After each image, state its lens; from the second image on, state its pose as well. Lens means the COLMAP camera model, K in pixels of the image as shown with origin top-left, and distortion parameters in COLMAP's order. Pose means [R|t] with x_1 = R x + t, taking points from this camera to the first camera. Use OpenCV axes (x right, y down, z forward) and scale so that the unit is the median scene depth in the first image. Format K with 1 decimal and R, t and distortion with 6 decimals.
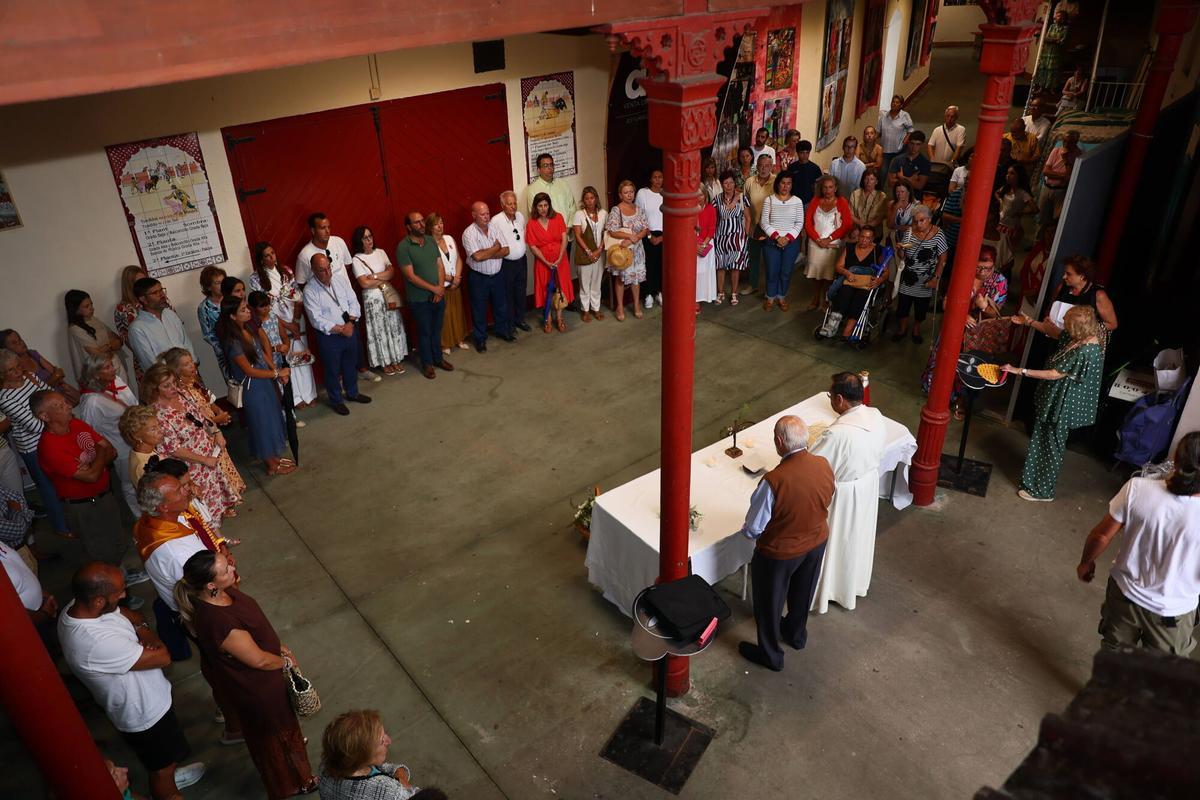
lens RADIAL K [[823.6, 0, 596.9], [0, 823.6, 396.1], [0, 0, 1]] dist [-0.103122, 0.084628]
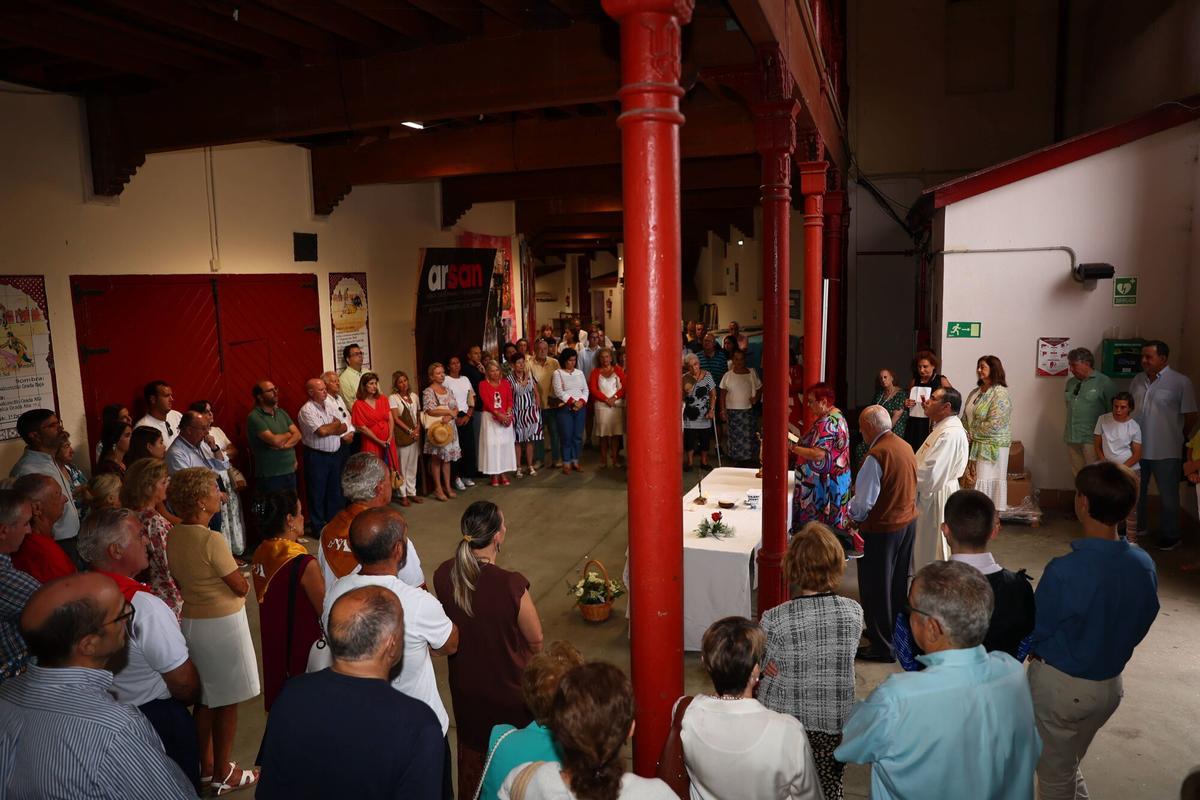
lens RADIAL K [[823.6, 0, 595.7], [0, 823.6, 400.1], [0, 0, 1]] dist [-0.103122, 0.084628]
pose [[0.856358, -0.065309, 0.512236, -0.394823], [0.252953, 0.917858, -0.305862, 0.188037], [-0.450184, 0.391499, 0.802535, 0.082886]]
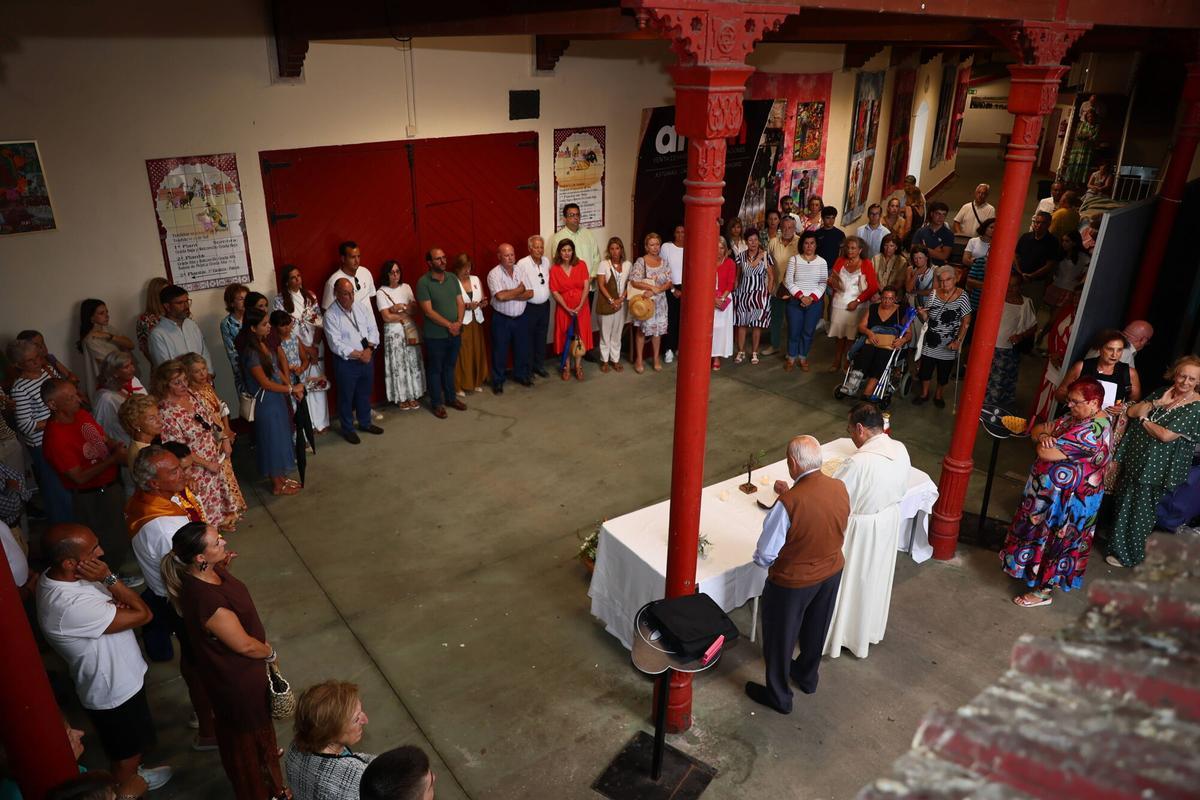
lens RADIAL K [[823.6, 0, 595.6], [0, 823.6, 397.4], [0, 0, 1]] dist [-0.103122, 0.084628]
pose [[0.998159, 0.054670, -0.026272, 0.004699], [-0.057086, 0.993116, -0.102278, 0.053733], [0.020500, 0.103590, 0.994409, 0.016294]]
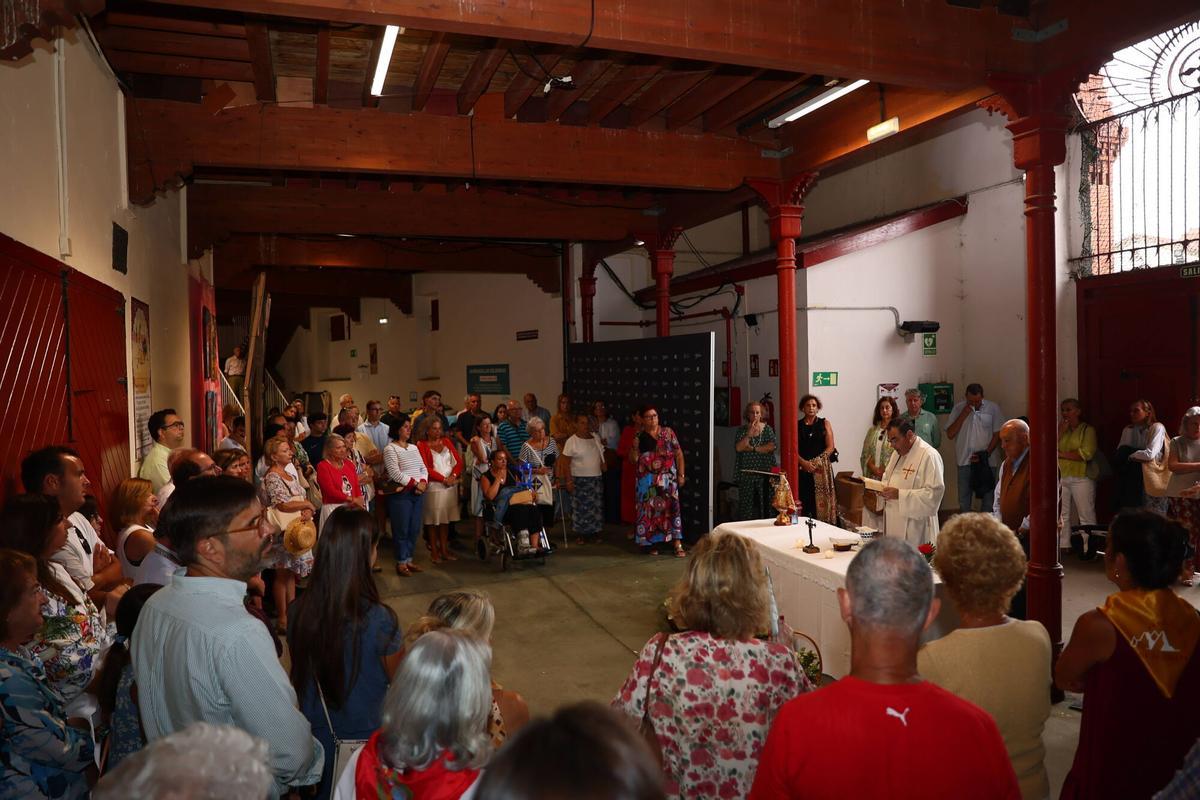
lens RADIAL K [[823.6, 0, 595.7], [0, 823.6, 402.3], [0, 0, 1]] dist [-0.103122, 0.084628]
pose [[0.343286, -0.008778, 0.939190, -0.657609], [0.473964, 0.864917, -0.165156, -0.035719], [-0.810871, 0.501838, 0.301074, 0.619443]]
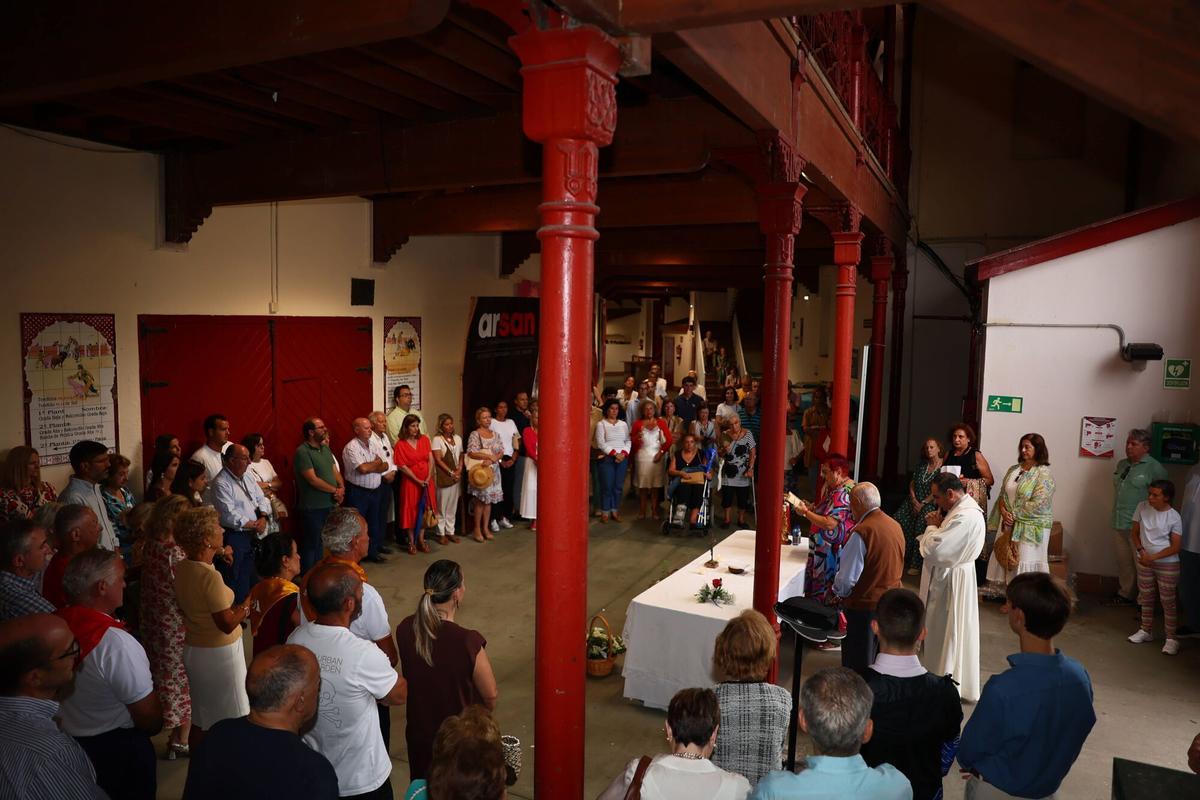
lens RADIAL K [[823.6, 0, 595.4], [0, 823.6, 398.0], [0, 0, 1]] dist [-0.103122, 0.084628]
pose [[0.903982, 0.006772, 0.427518, -0.349962], [0.169110, 0.912682, -0.372039, 0.190461], [-0.392707, 0.408614, 0.823903, 0.029499]]
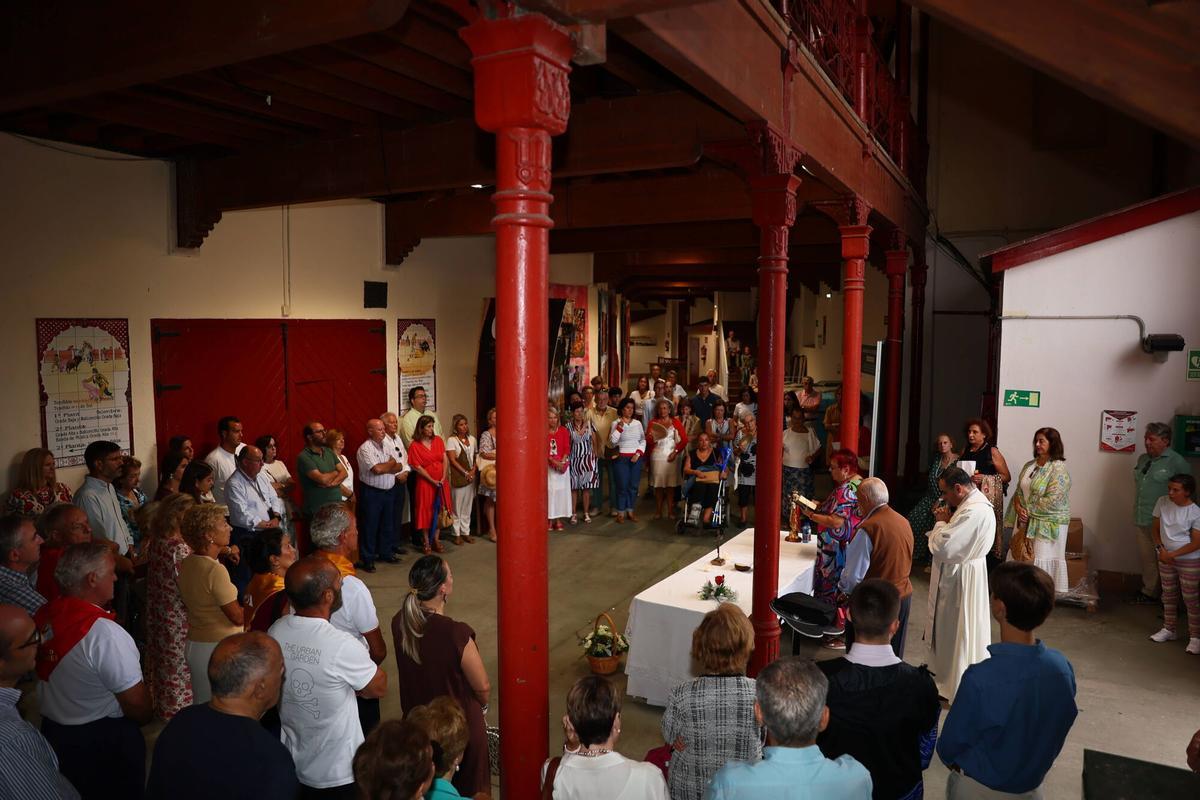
lens RADIAL K [[823.6, 0, 594.6], [0, 823.6, 398.6], [0, 0, 1]] dist [-0.103122, 0.084628]
pose [[0.919956, -0.001546, 0.392020, -0.323908], [0.164004, 0.909795, -0.381281, 0.200039], [-0.356068, 0.415055, 0.837225, 0.021876]]
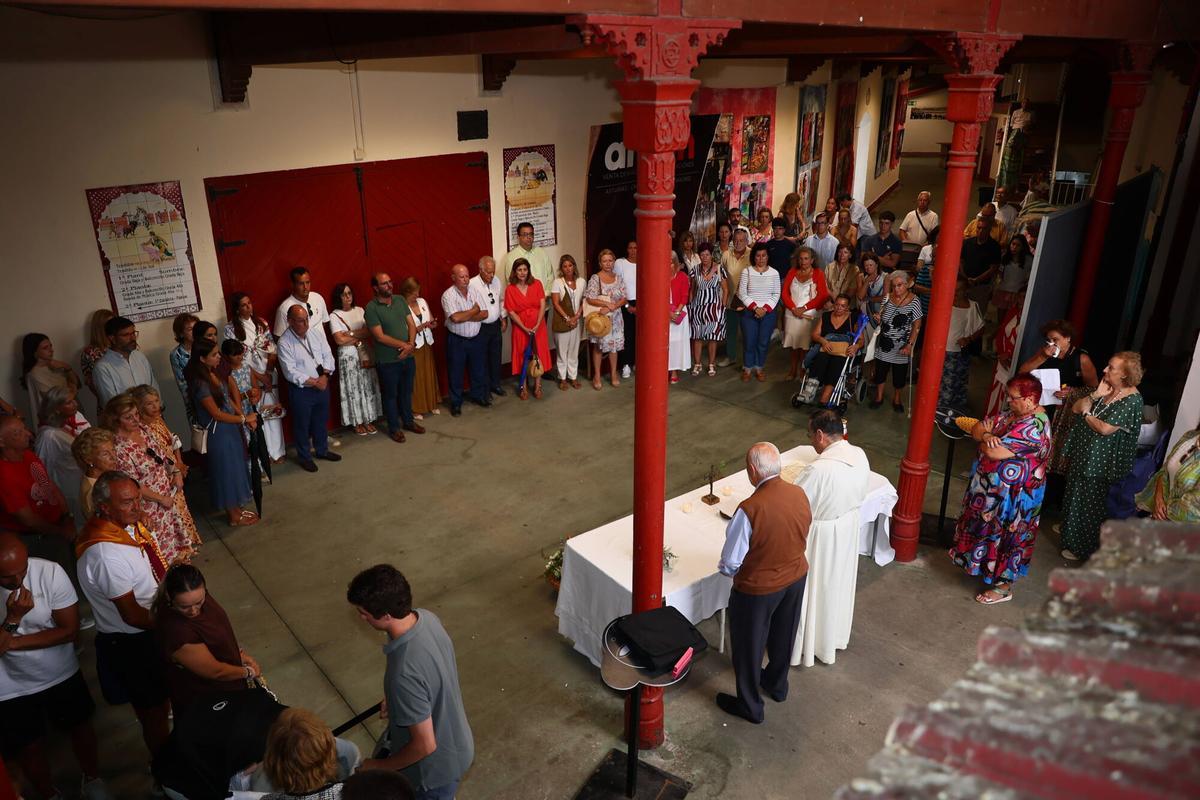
lens RADIAL K [[823.6, 0, 595.6], [0, 823.6, 398.3], [0, 0, 1]] dist [-0.103122, 0.084628]
pose [[0.999616, 0.015888, 0.022706, 0.005037], [-0.012936, 0.992108, -0.124716, 0.054900], [-0.024508, 0.124374, 0.991933, 0.017974]]
